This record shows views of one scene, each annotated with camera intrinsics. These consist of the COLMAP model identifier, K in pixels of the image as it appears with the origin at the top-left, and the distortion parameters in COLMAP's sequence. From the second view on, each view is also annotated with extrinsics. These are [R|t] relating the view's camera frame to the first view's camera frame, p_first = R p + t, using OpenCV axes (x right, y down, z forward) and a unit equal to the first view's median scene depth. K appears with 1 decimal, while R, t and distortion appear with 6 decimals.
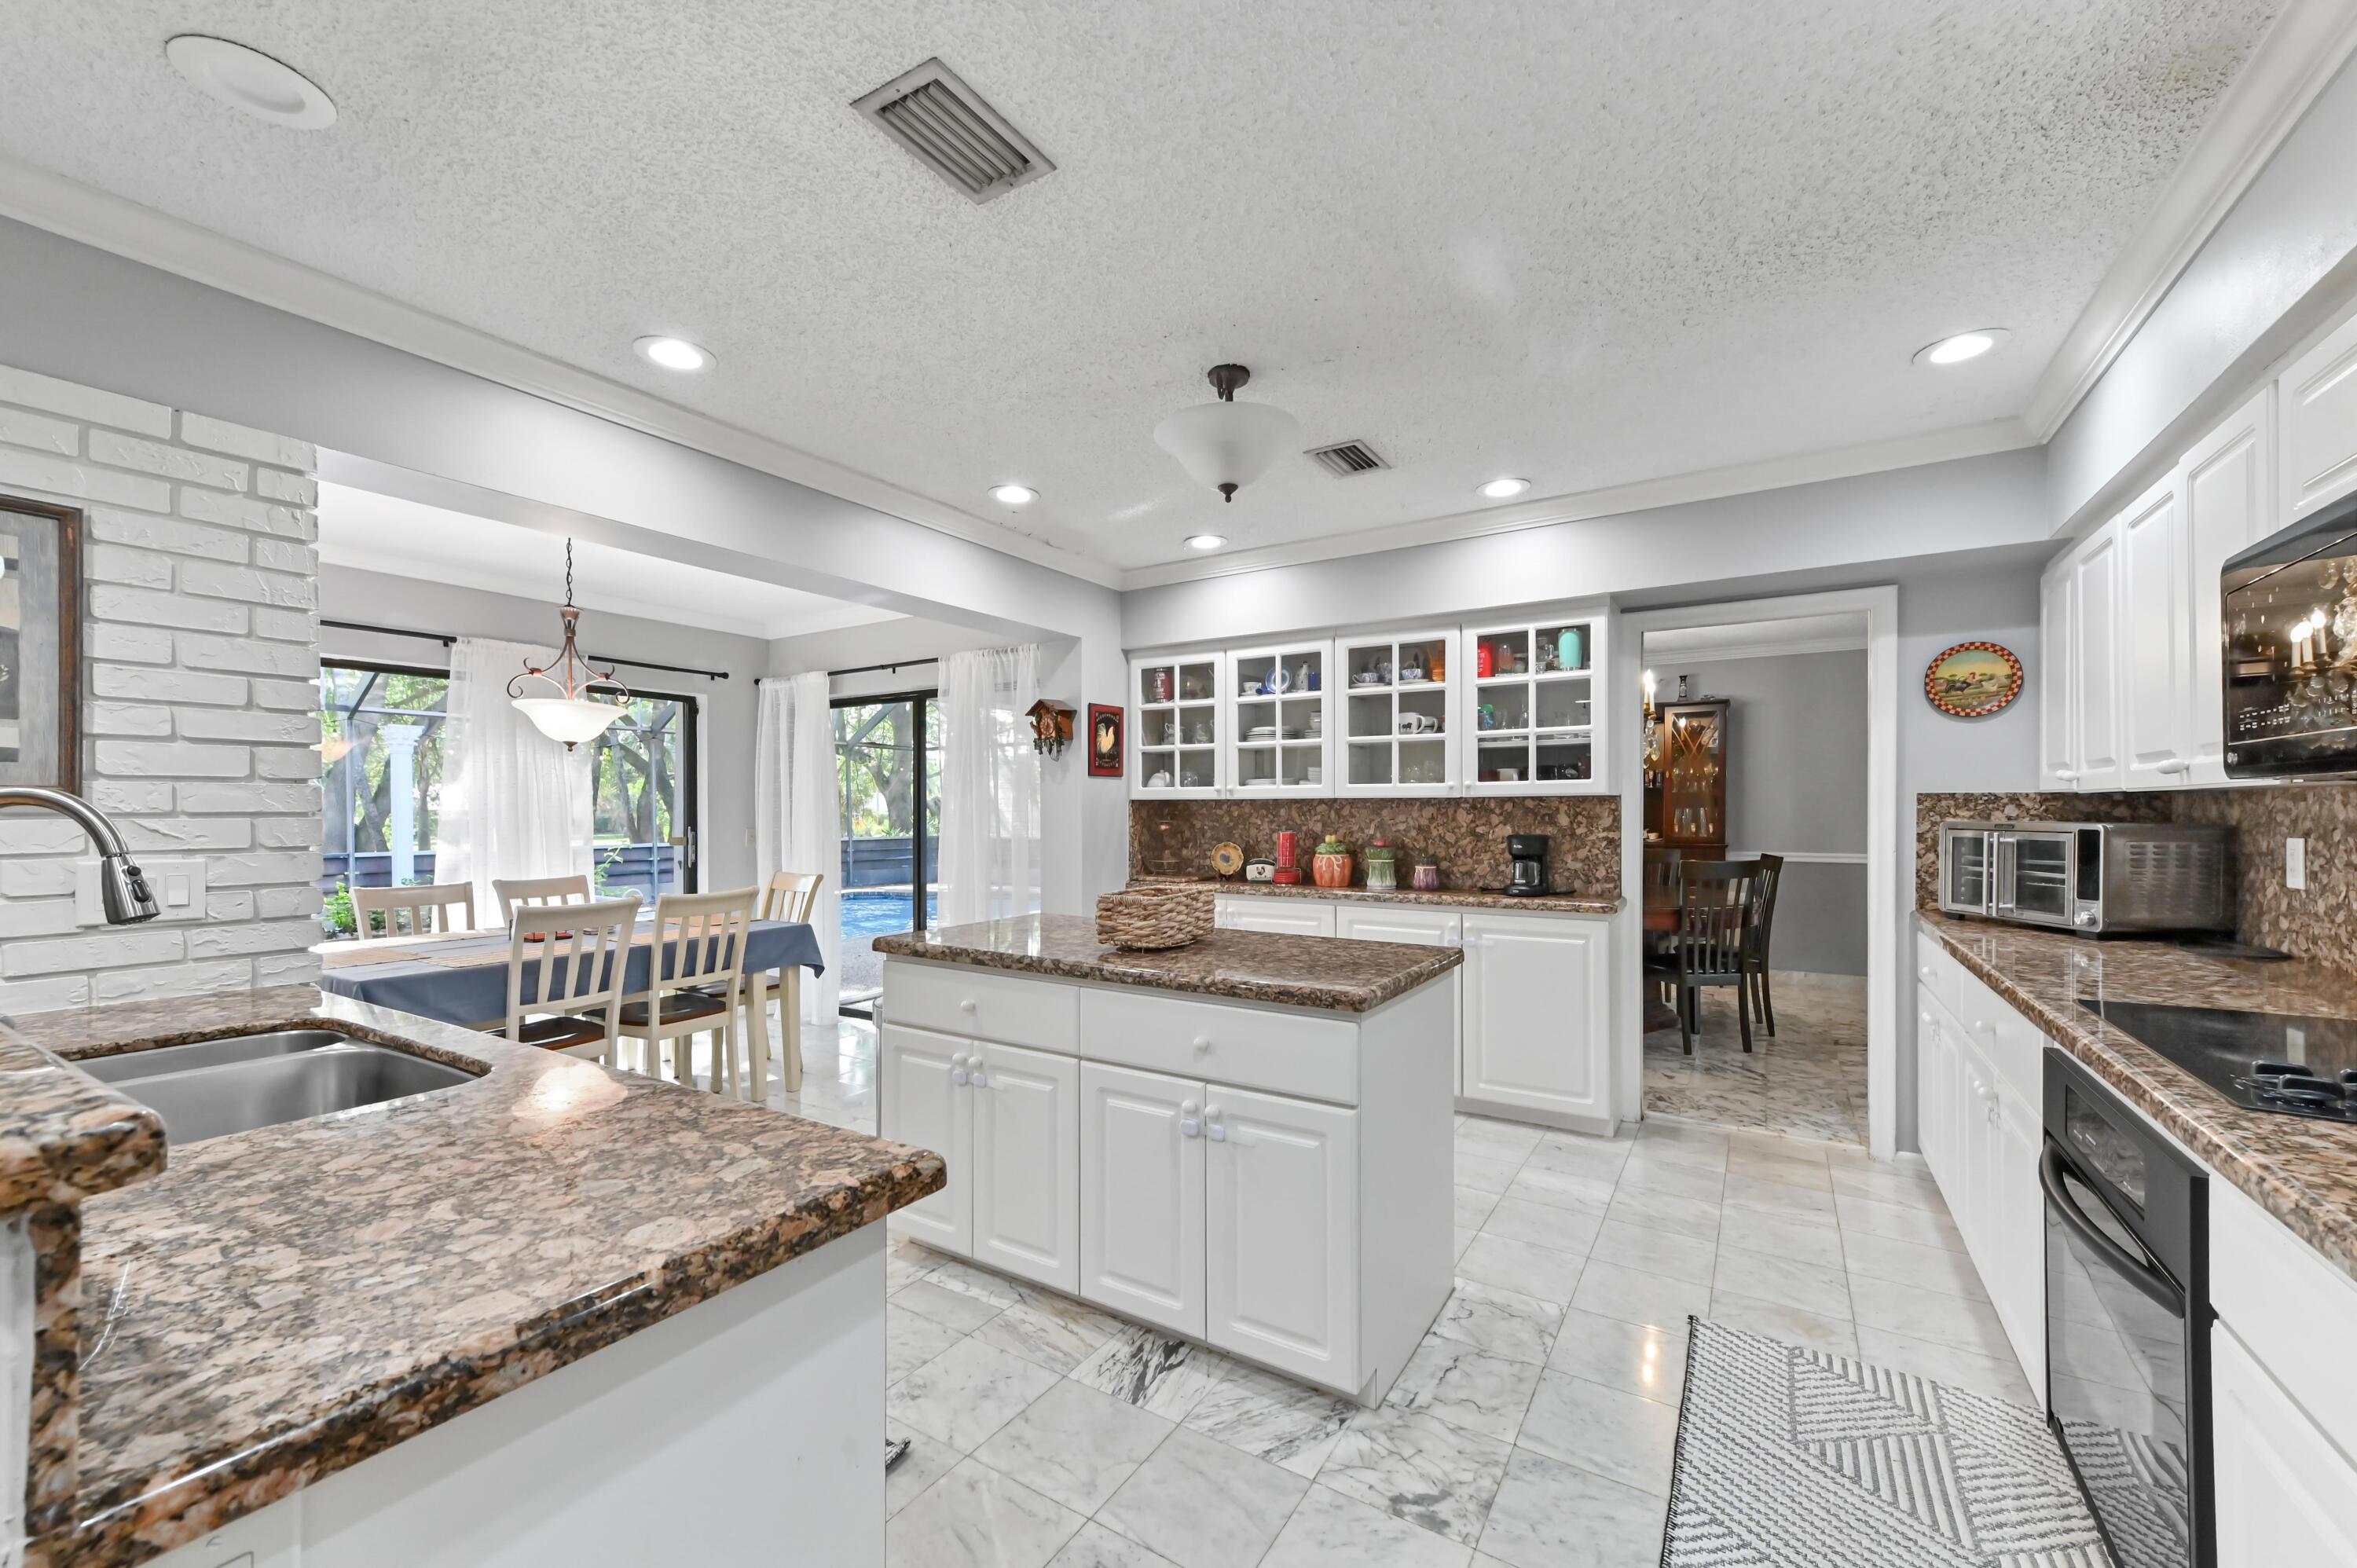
lens RADIAL K [[923.2, 0, 1181.9], [0, 923.2, 816.4], [0, 0, 1]] dist [0.017321, -0.000136]
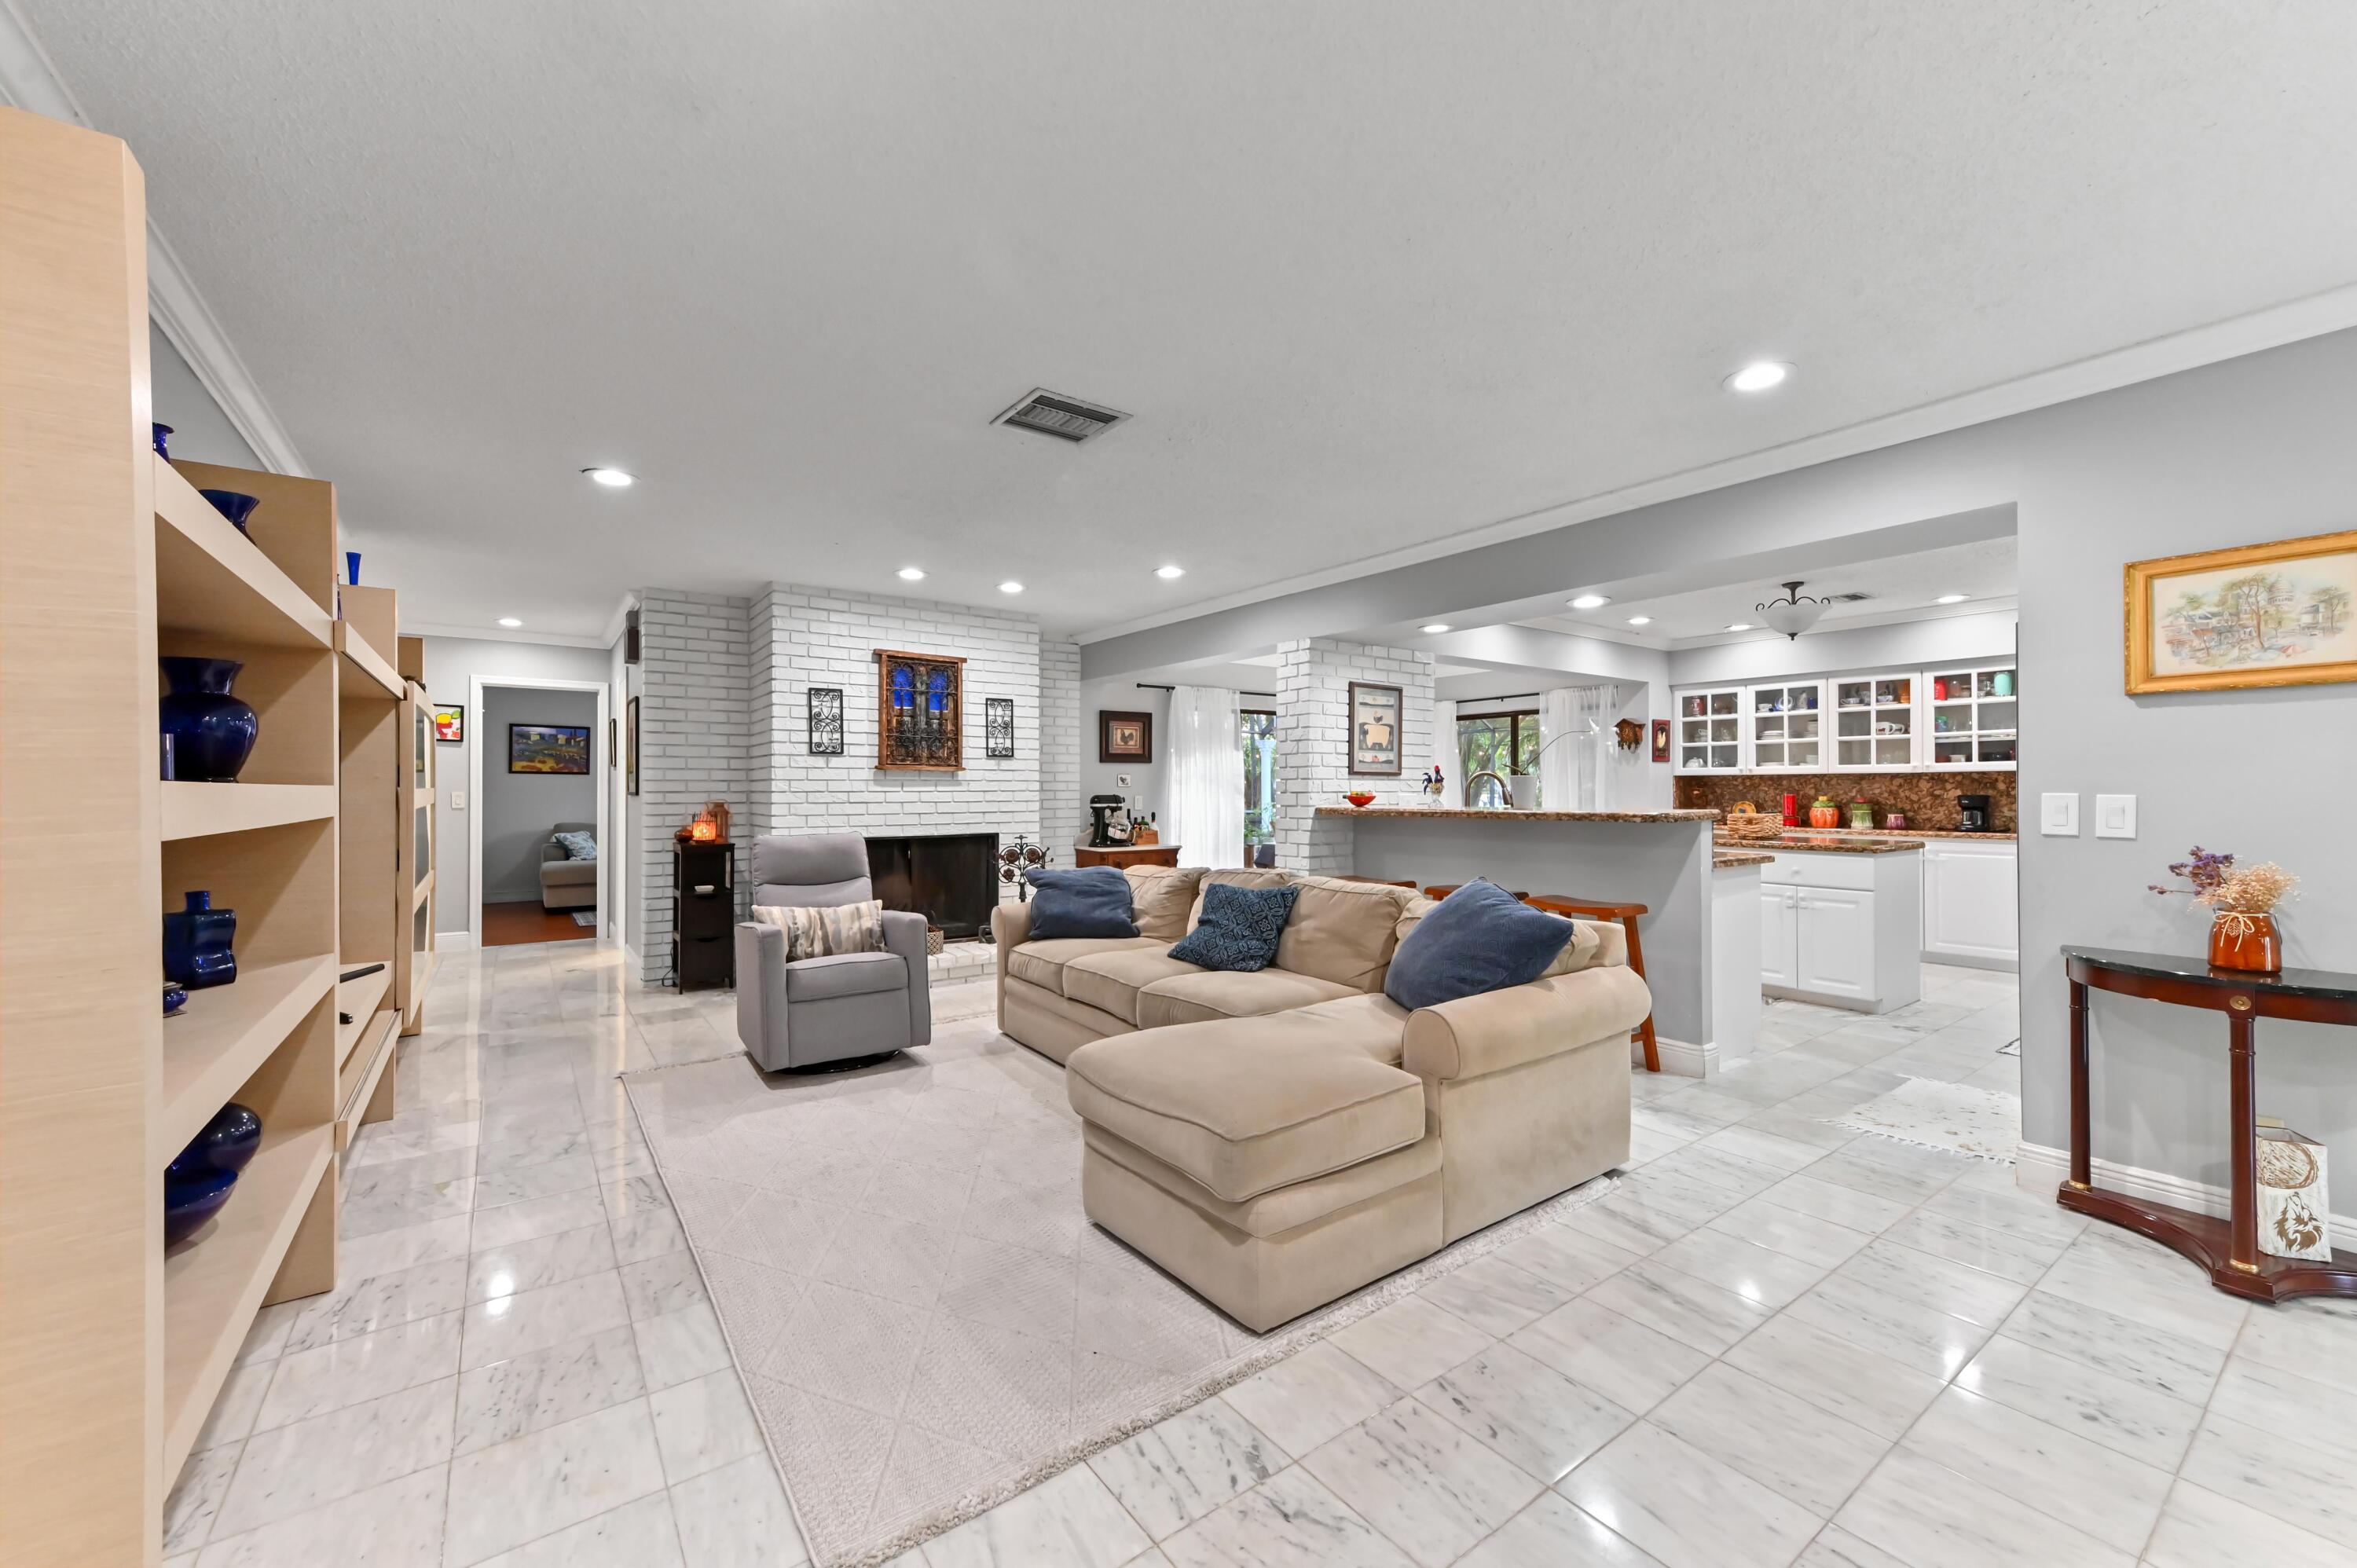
lens RADIAL K [[923.2, 0, 1179.8], [0, 923.2, 787.6], [0, 0, 1]] dist [0.017321, -0.000136]
pose [[0.930069, -0.000733, -0.367385, -0.305119], [-0.003205, 0.999944, -0.010108, 0.026371], [0.367372, 0.010579, 0.930014, -0.991419]]
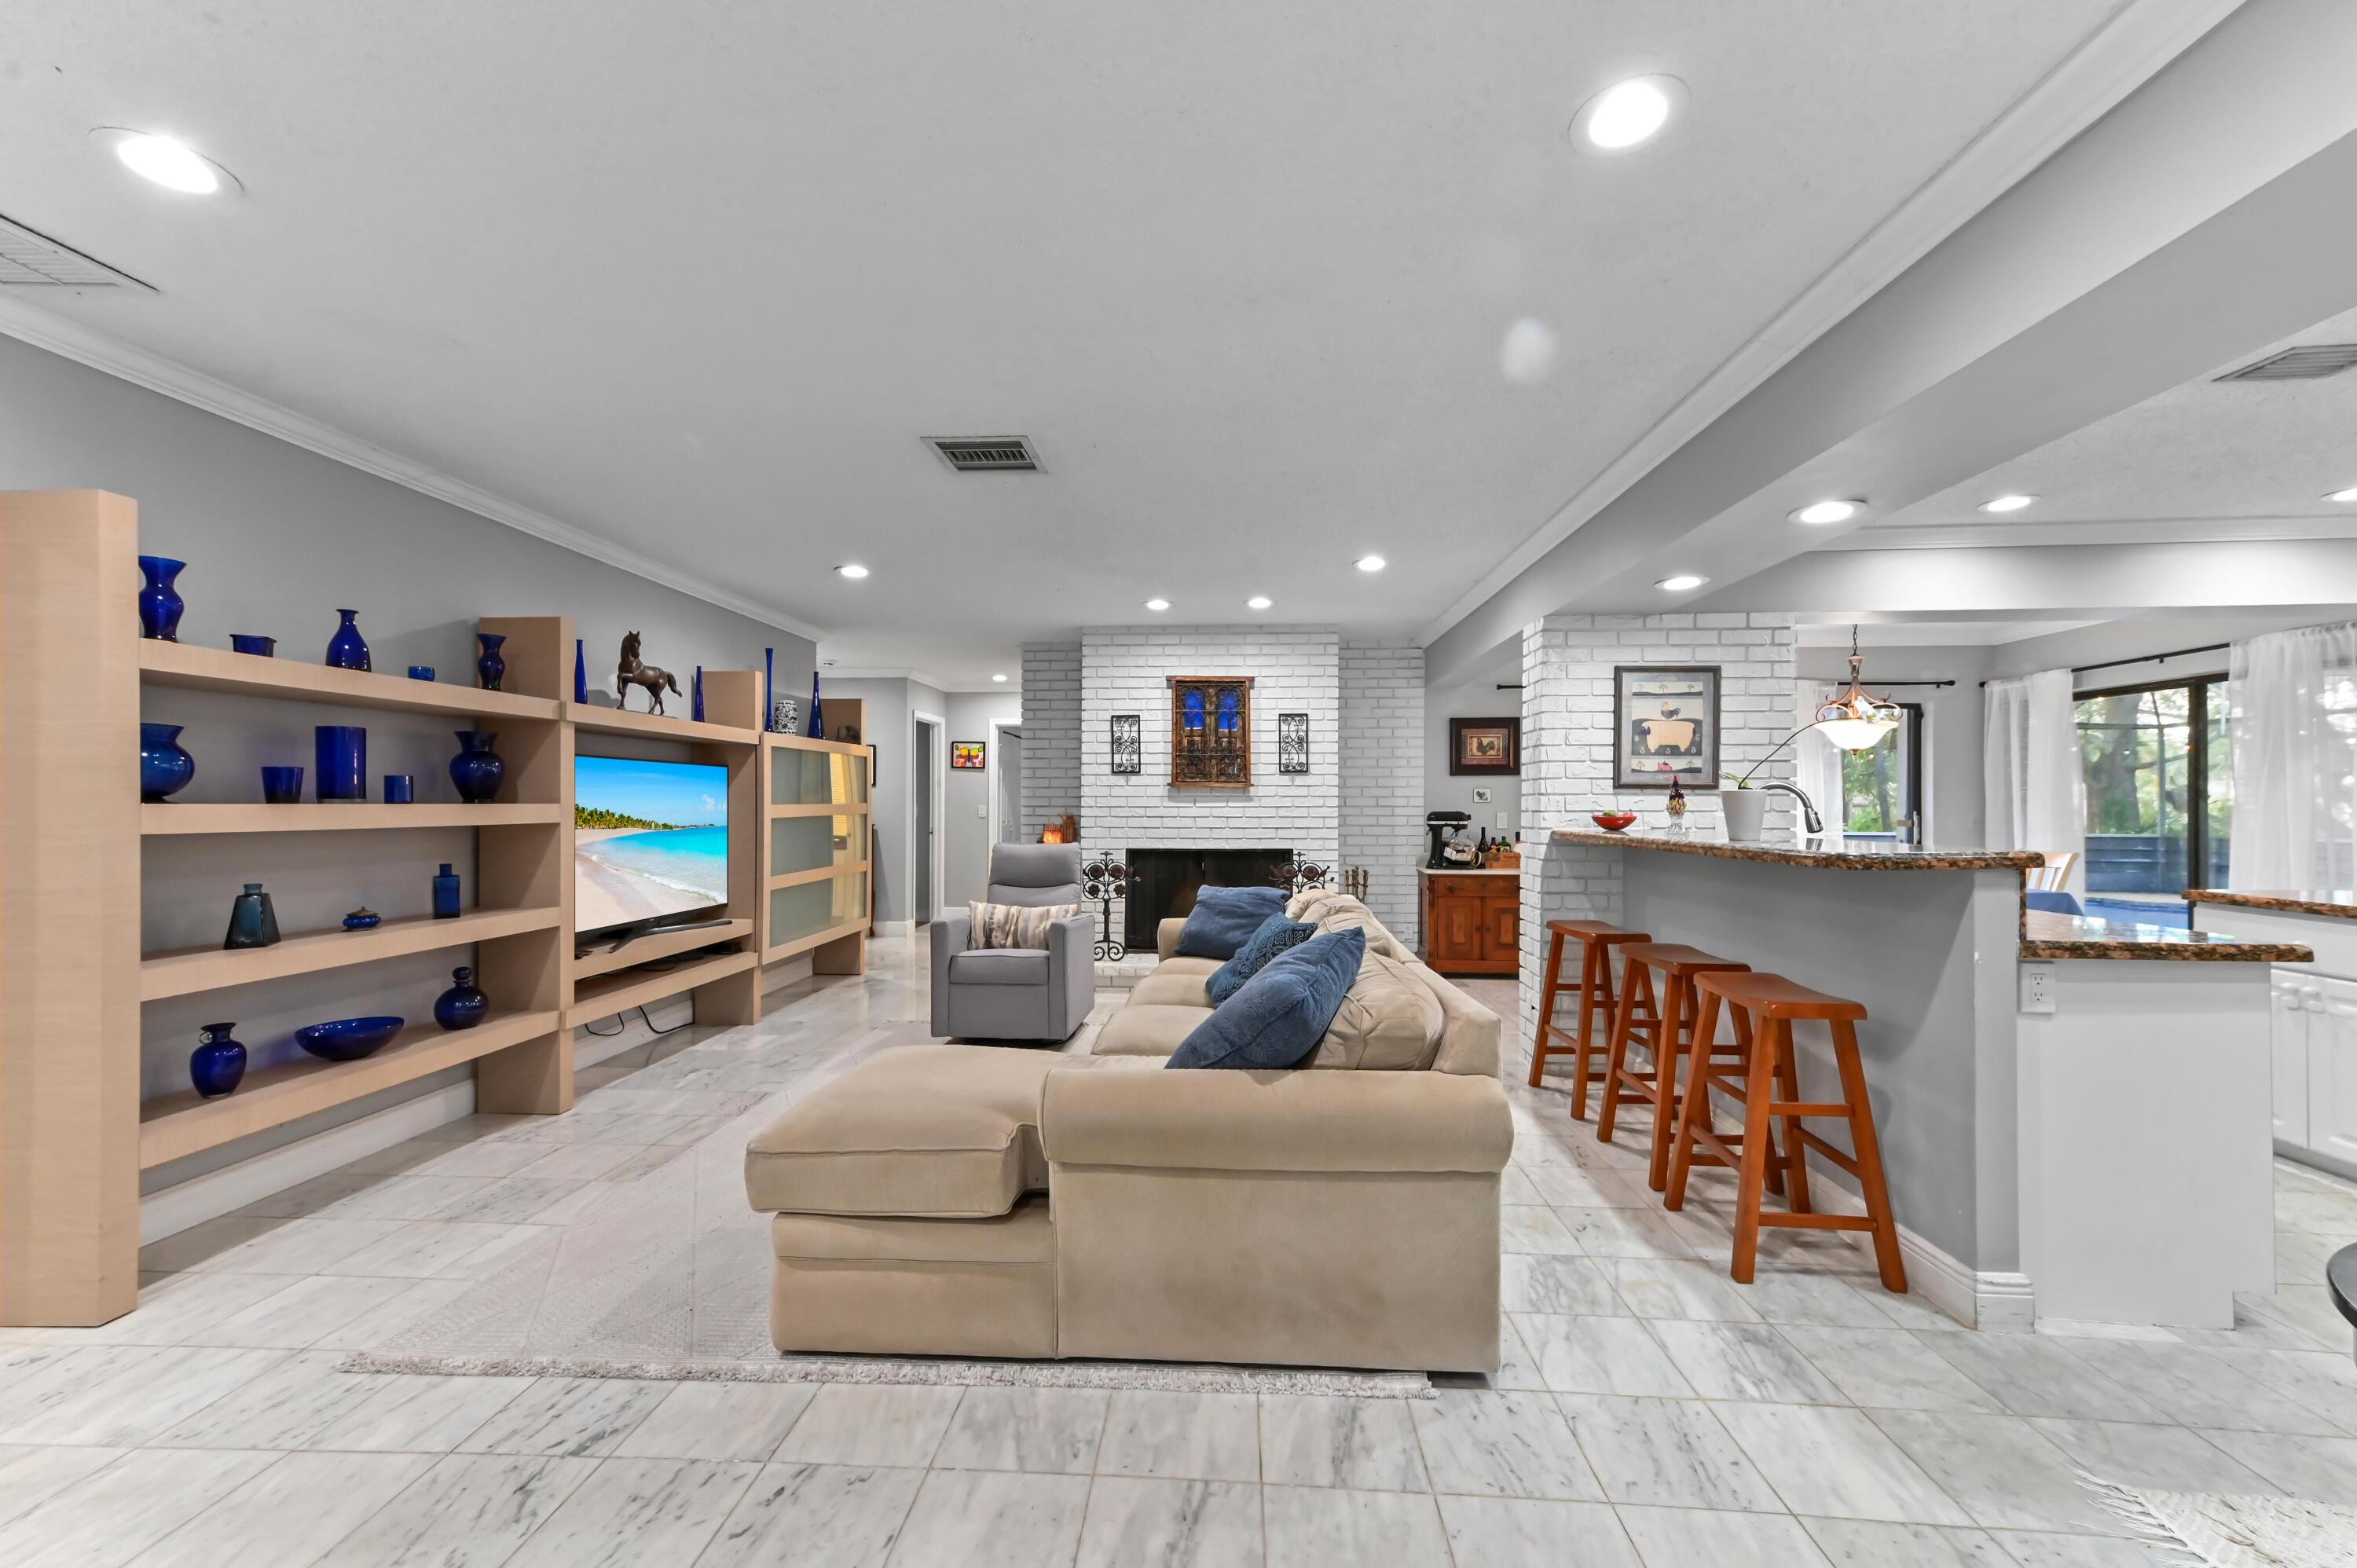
lens RADIAL K [[923.2, 0, 1179.0], [0, 923.2, 797.1], [0, 0, 1]] dist [0.017321, -0.000136]
pose [[0.480662, -0.002656, -0.876902, 0.097517], [-0.009908, 0.999915, -0.008460, 0.016142], [0.876850, 0.012755, 0.480595, -0.567610]]
